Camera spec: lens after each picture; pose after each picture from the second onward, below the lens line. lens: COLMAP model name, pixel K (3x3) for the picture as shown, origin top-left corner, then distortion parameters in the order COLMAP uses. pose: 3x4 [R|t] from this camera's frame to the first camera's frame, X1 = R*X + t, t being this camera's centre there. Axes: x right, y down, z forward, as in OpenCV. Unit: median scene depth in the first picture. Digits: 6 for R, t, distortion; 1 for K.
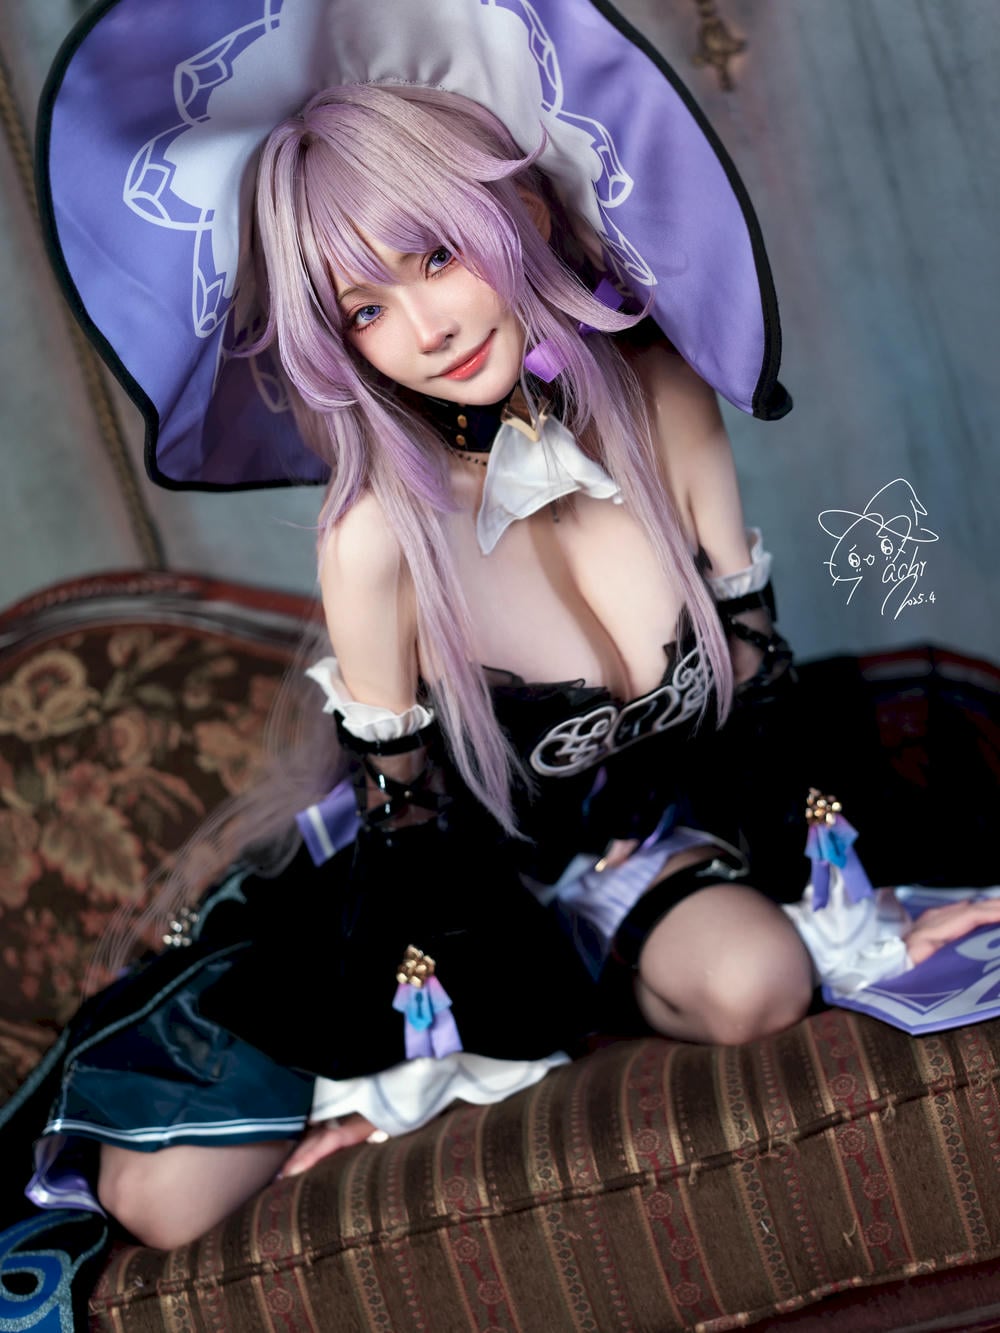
lens RADIAL K [[1632.7, 0, 500.0], [0, 1632.7, 666.5], [0, 0, 1]] dist [-0.012186, -0.002031]
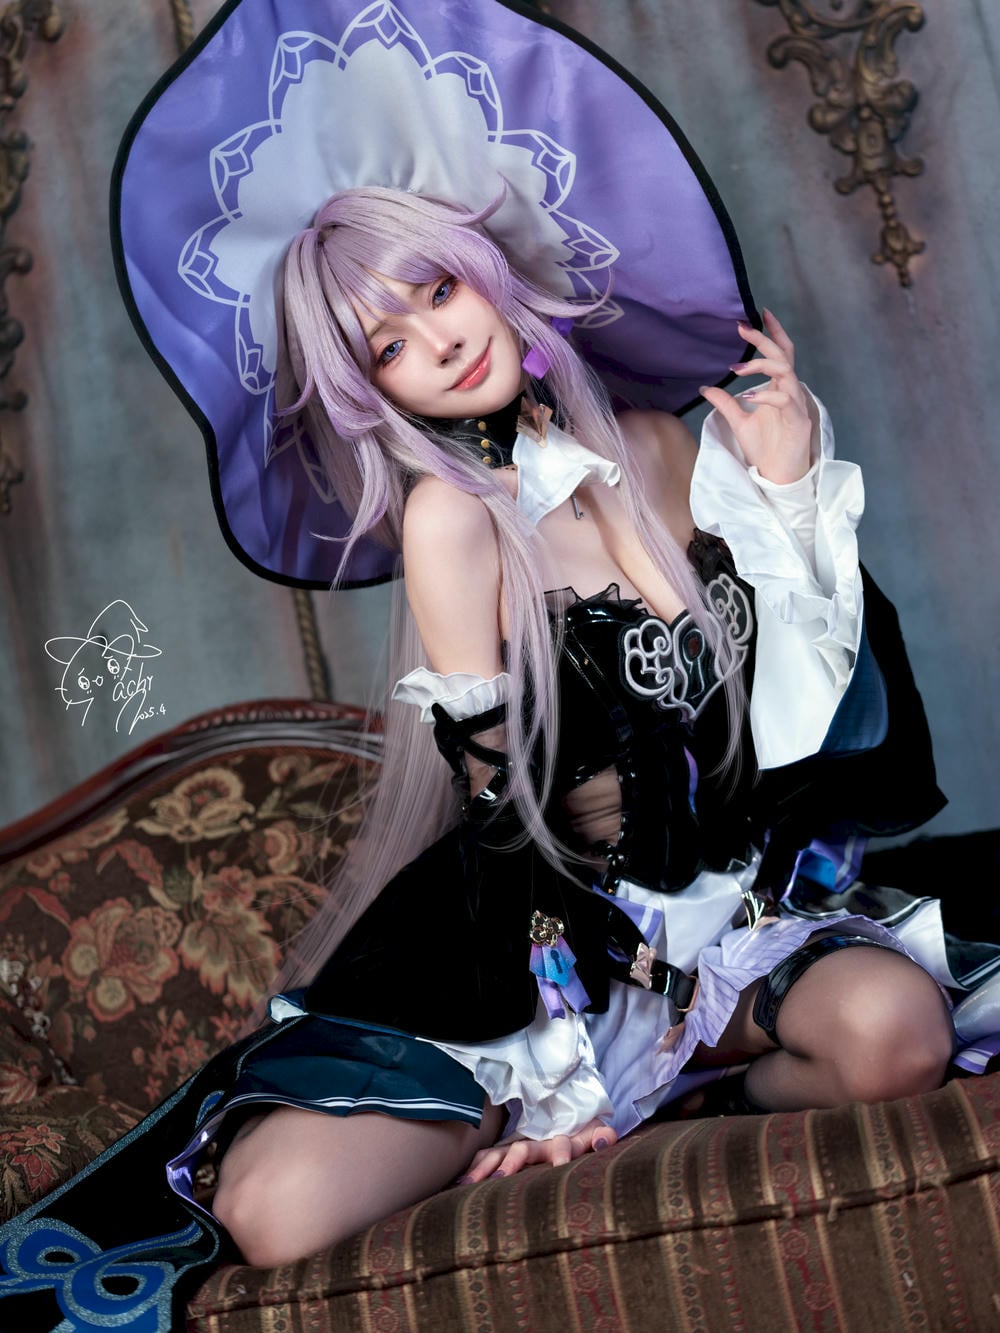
lens RADIAL K [[1632.7, 0, 500.0], [0, 1632.7, 666.5], [0, 0, 1]] dist [-0.012186, -0.002031]
pose [[0.993026, 0.068951, -0.095632, -0.004176], [-0.086605, 0.976999, -0.194865, 0.197260], [0.079996, 0.201788, 0.976157, 0.001756]]
